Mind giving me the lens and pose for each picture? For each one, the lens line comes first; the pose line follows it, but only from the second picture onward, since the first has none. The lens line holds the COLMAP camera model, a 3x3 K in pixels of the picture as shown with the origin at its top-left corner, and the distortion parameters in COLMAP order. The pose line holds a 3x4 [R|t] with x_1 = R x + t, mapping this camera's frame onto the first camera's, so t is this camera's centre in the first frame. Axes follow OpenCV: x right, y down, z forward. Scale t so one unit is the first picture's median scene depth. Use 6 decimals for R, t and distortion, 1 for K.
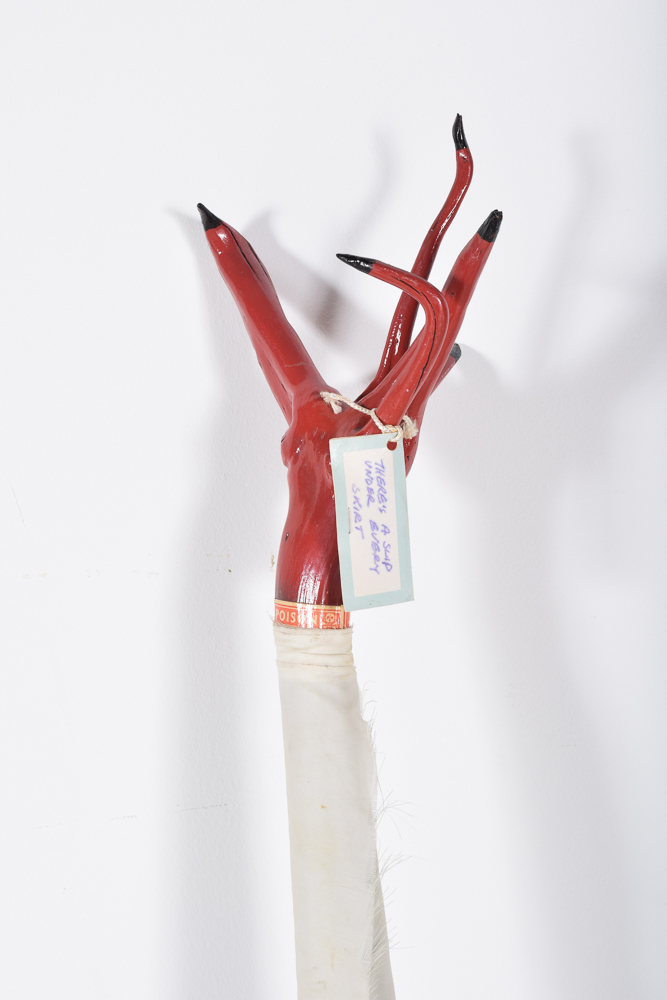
lens RADIAL K [[2078.7, 0, 334.2], [0, 2078.7, 496.7], [0, 0, 1]] dist [0.116132, 0.000000]
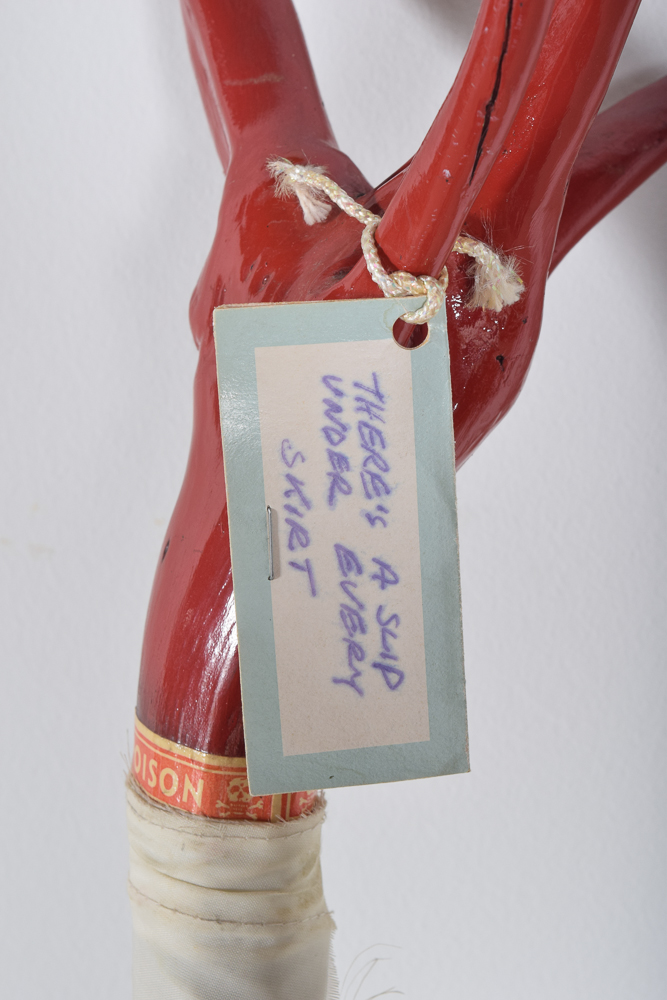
lens RADIAL K [[2248.0, 0, 332.4], [0, 2248.0, 504.9], [0, 0, 1]] dist [0.033227, 0.000000]
pose [[0.949846, 0.094813, -0.297999, 0.126274], [-0.055967, 0.989085, 0.136303, -0.045837], [0.307670, -0.112789, 0.944785, 0.640872]]
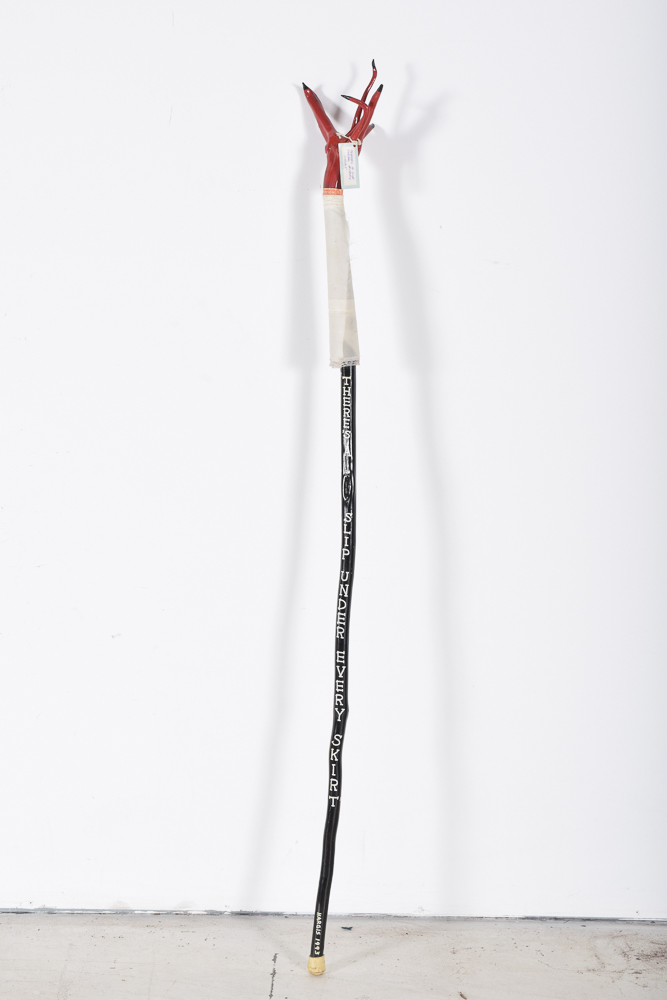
lens RADIAL K [[2111.3, 0, 327.9], [0, 2111.3, 538.9], [0, 0, 1]] dist [0.027356, 0.000000]
pose [[0.999862, 0.011458, 0.012043, -0.059545], [-0.012031, 0.998745, 0.048624, 0.506067], [-0.011470, -0.048762, 0.998745, -2.903231]]
